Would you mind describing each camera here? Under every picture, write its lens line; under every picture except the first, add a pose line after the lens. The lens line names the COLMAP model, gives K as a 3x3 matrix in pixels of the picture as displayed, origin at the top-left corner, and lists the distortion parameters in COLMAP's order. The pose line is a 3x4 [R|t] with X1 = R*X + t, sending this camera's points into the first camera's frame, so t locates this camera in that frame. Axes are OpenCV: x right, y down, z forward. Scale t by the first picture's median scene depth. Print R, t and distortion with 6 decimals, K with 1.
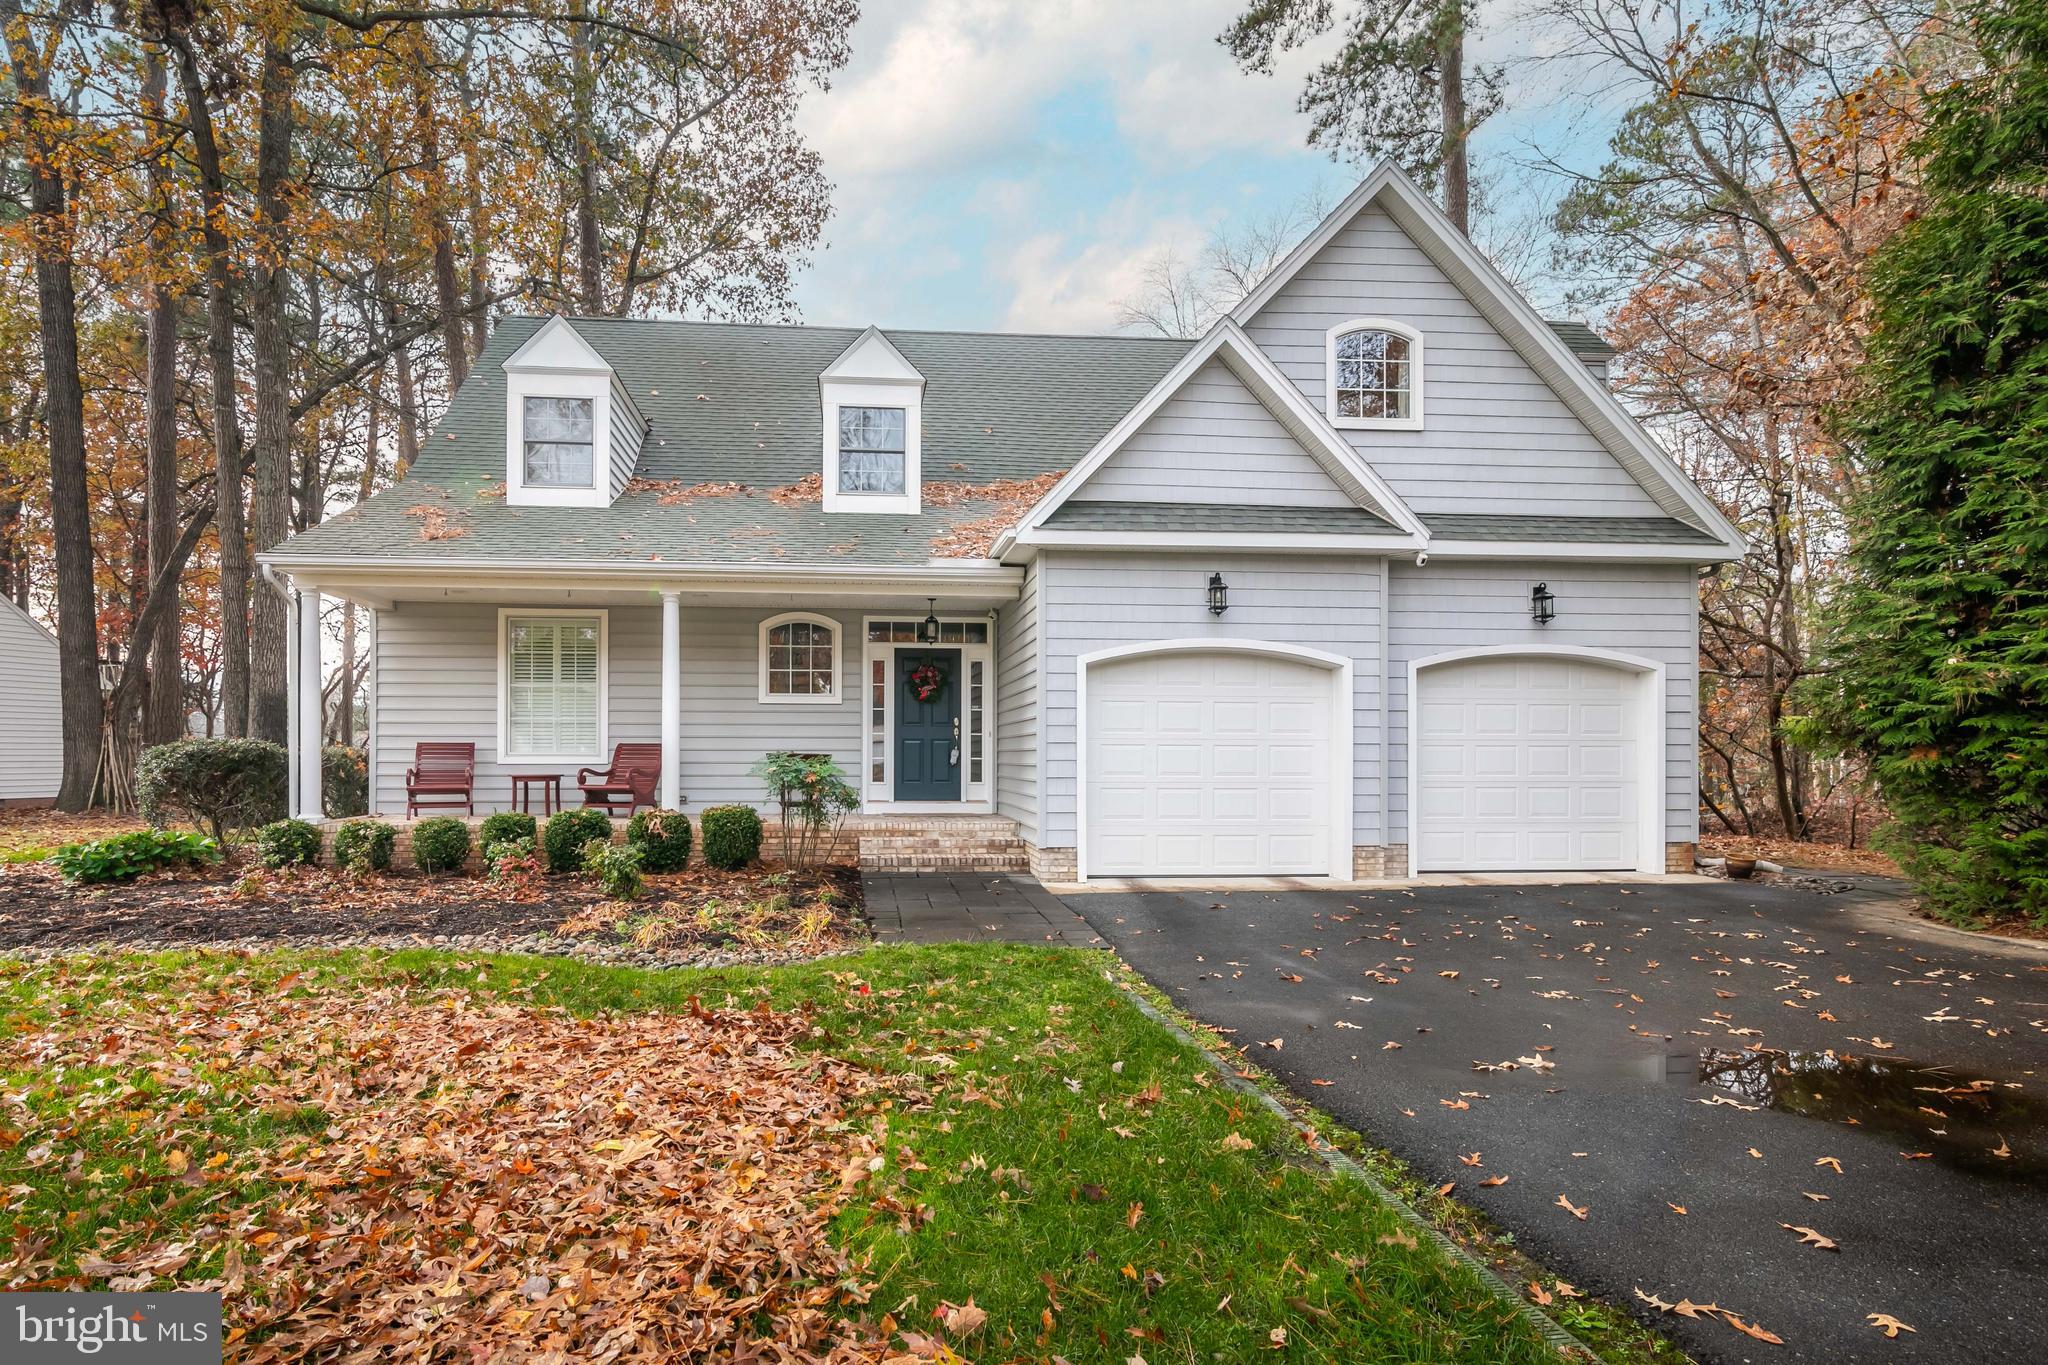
lens RADIAL K [[1034.4, 0, 937.3], [0, 1034.4, 745.8], [0, 0, 1]] dist [-0.004834, 0.000243]
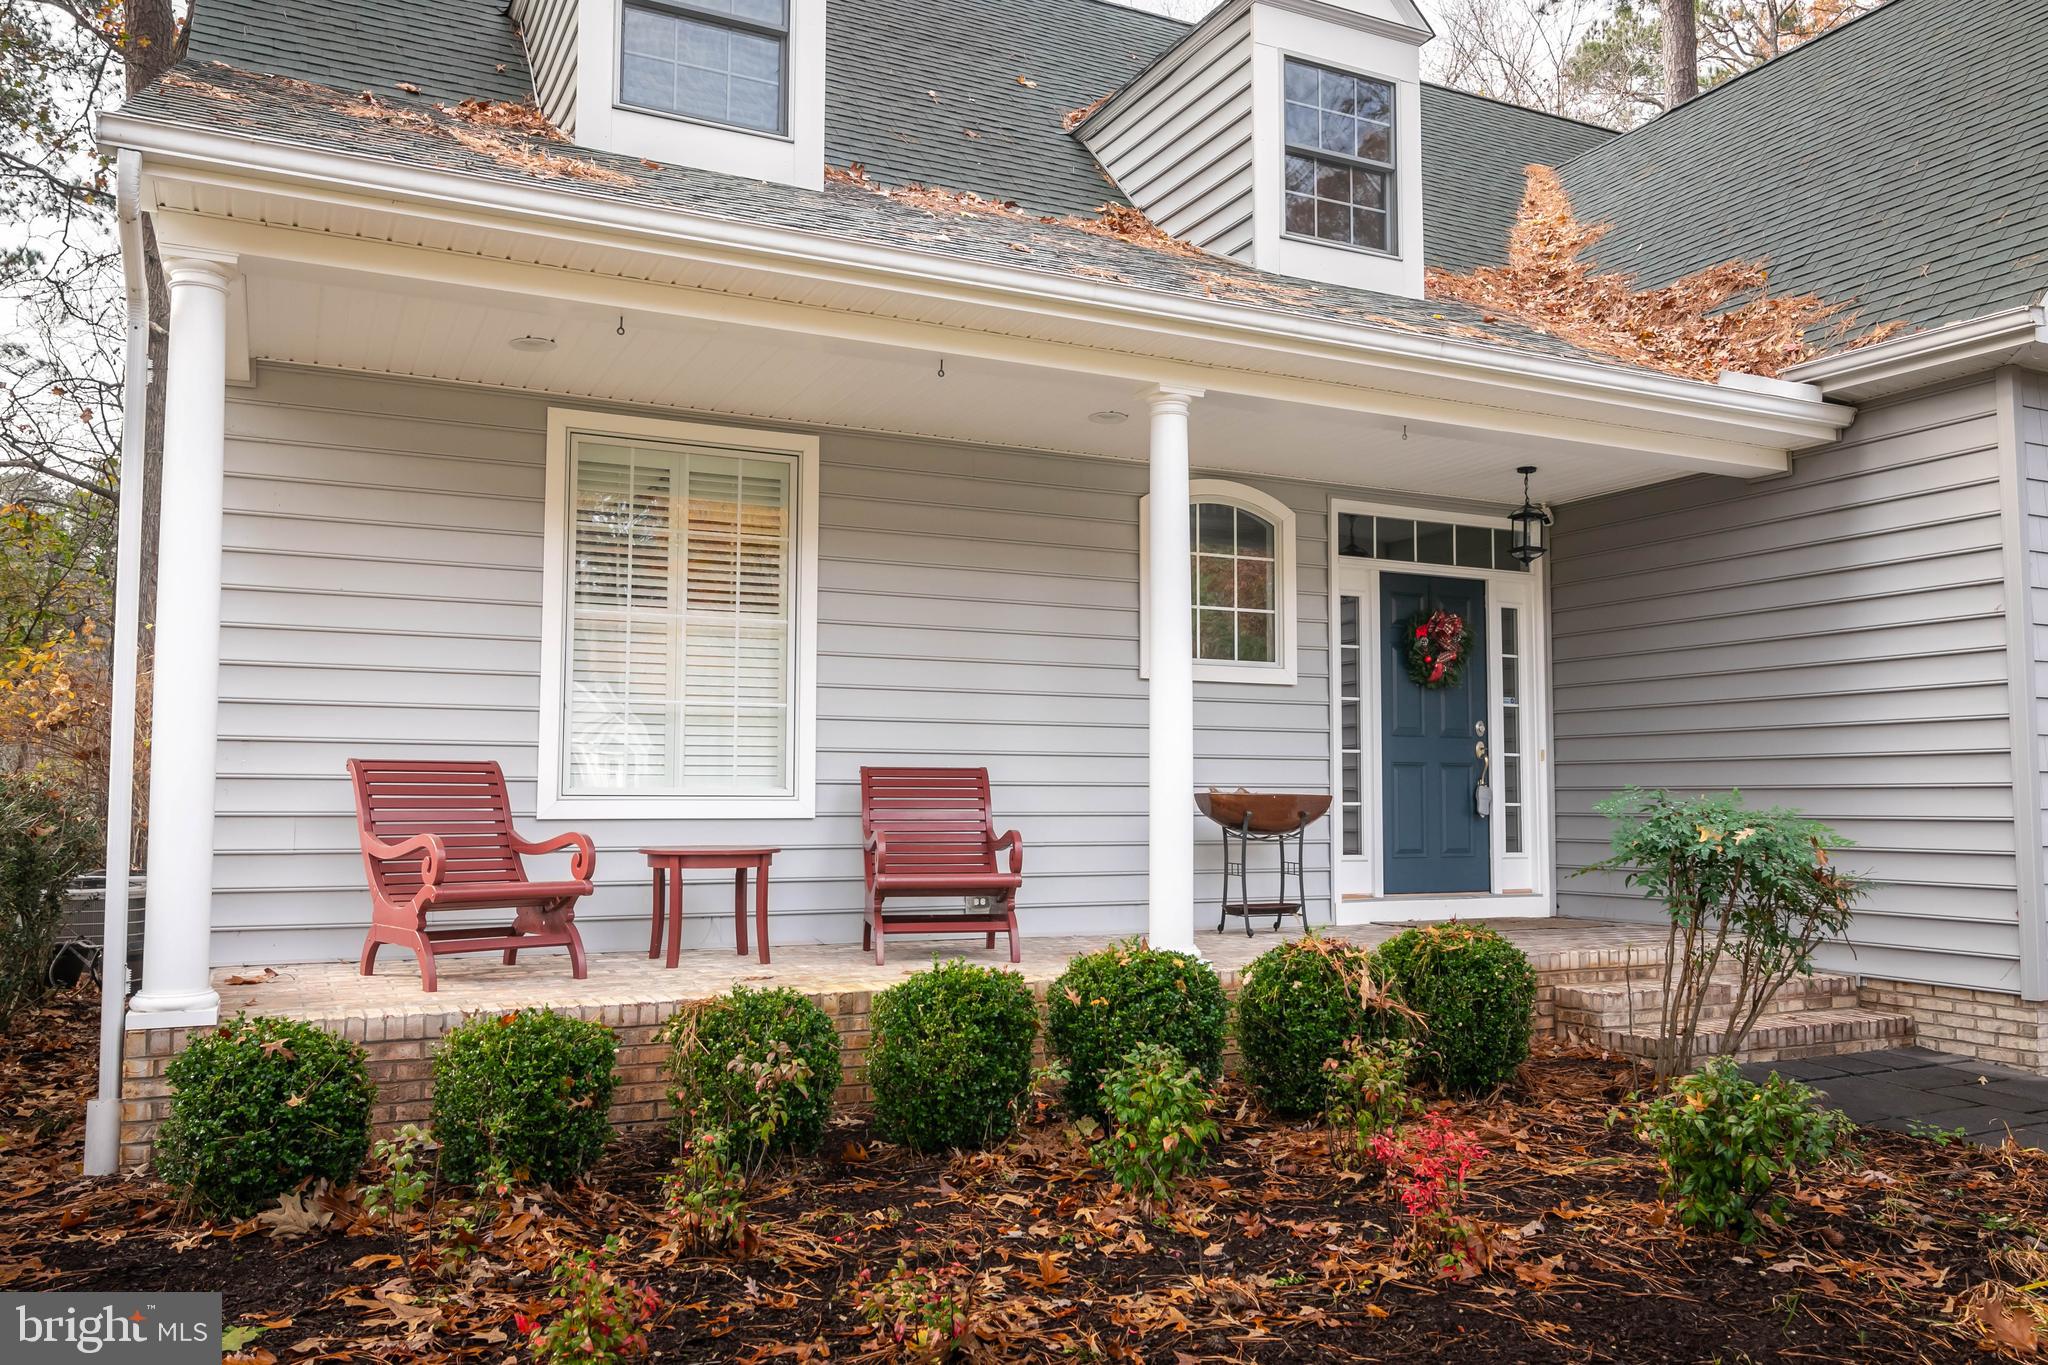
lens RADIAL K [[1585.4, 0, 1039.6], [0, 1585.4, 683.0], [0, 0, 1]] dist [-0.003604, 0.002971]
pose [[0.930883, 0.028359, 0.364214, -0.536394], [-0.005338, 0.997932, -0.064059, 0.004880], [-0.365277, 0.057687, 0.929110, 0.456546]]
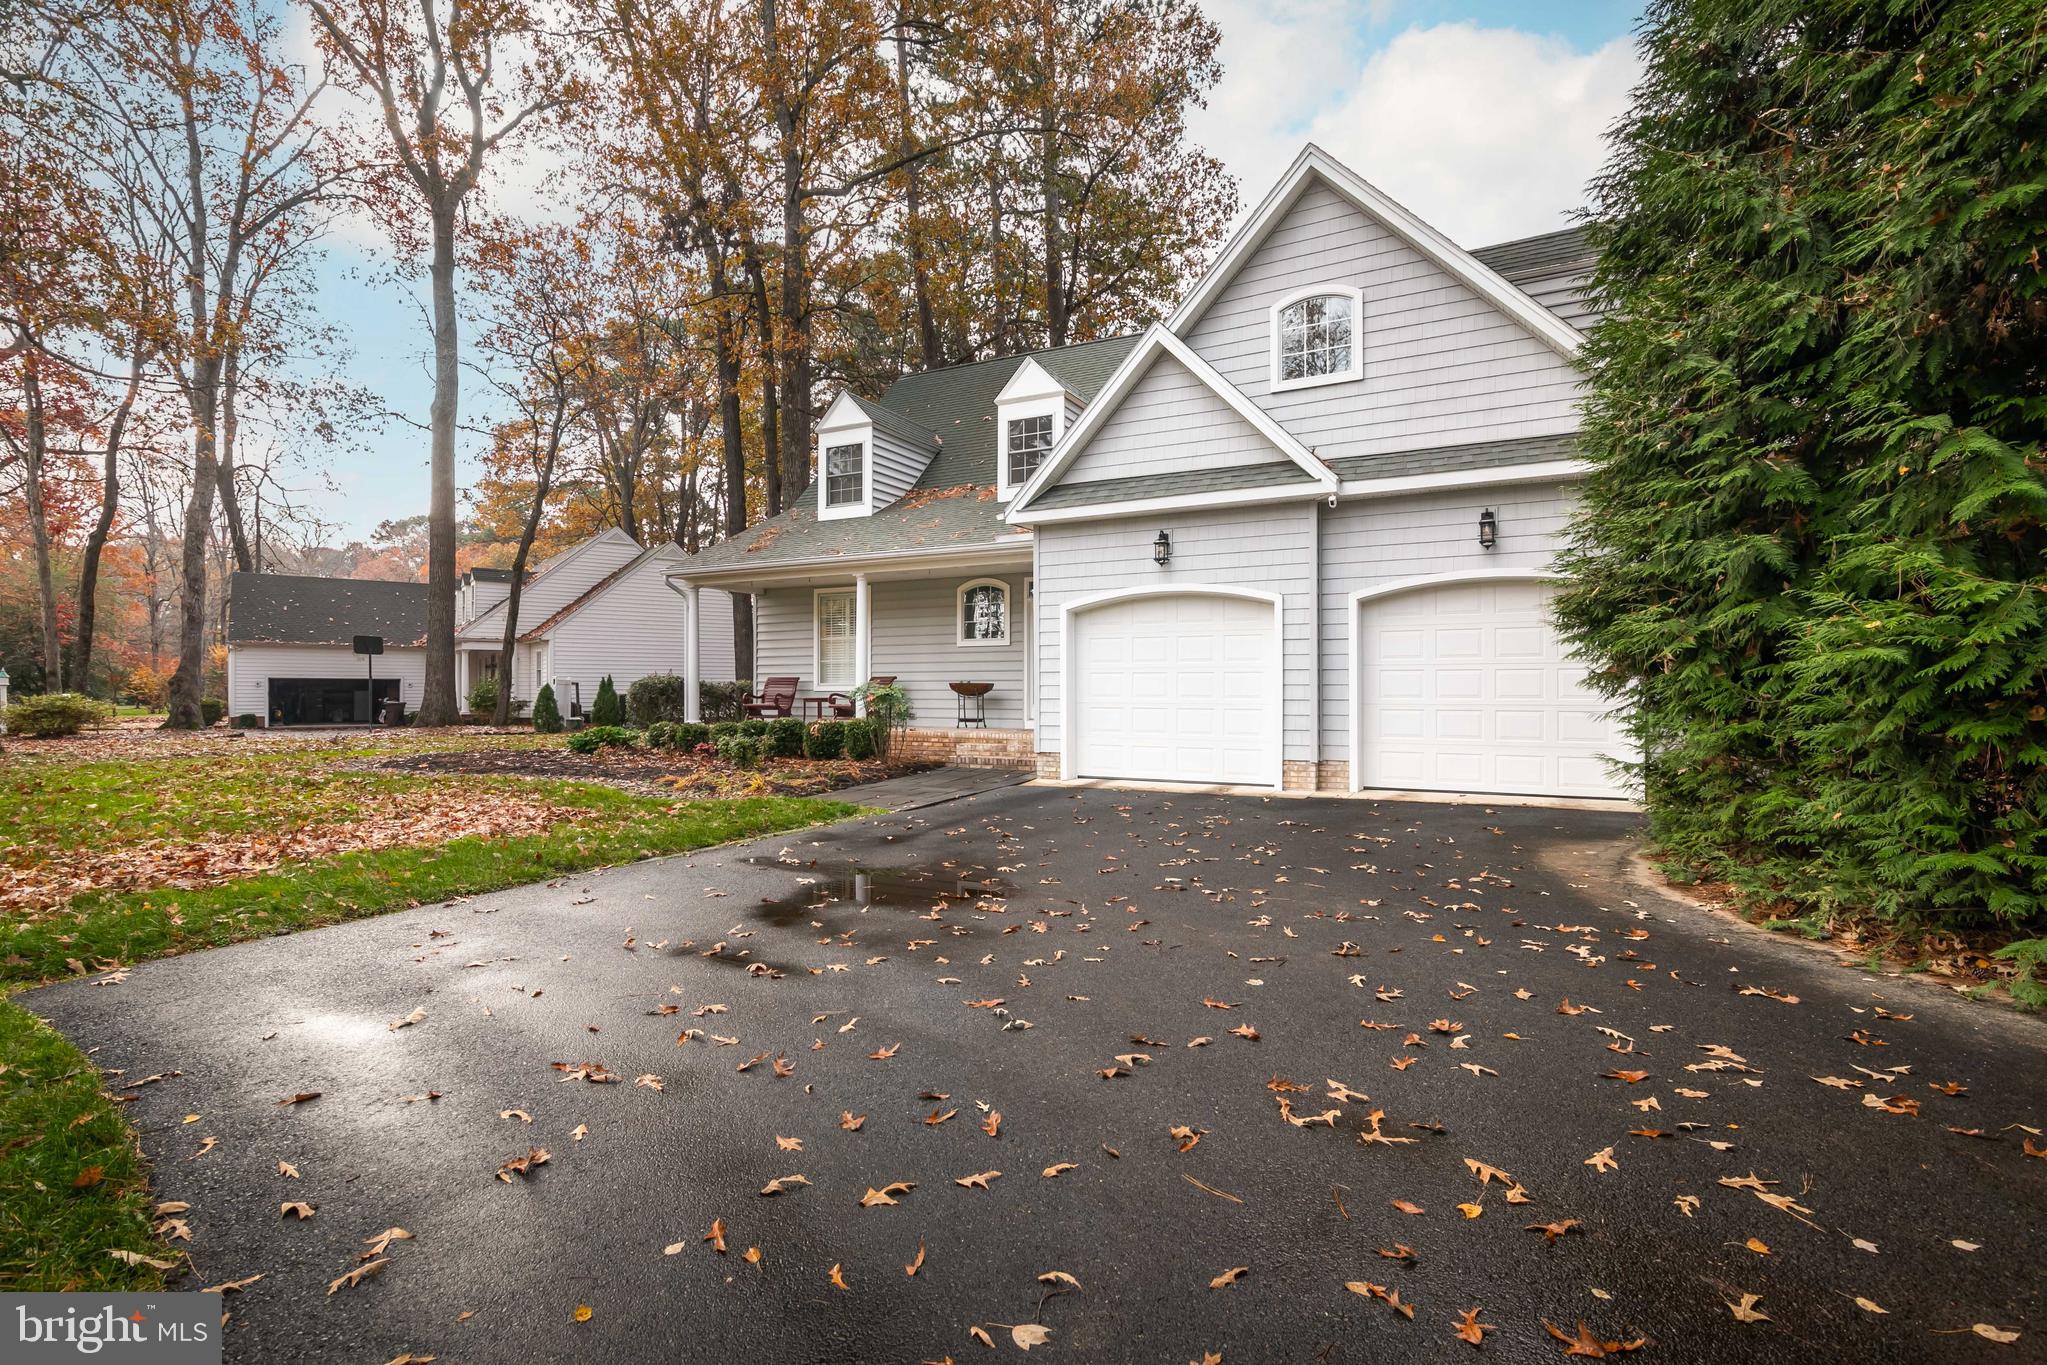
lens RADIAL K [[959.1, 0, 1030.8], [0, 959.1, 690.5], [0, 0, 1]] dist [0.002095, -0.000655]
pose [[0.846075, -0.000927, -0.533063, 0.692503], [0.003605, 0.999986, 0.003984, 0.014417], [0.533052, -0.005293, 0.846066, -0.034857]]
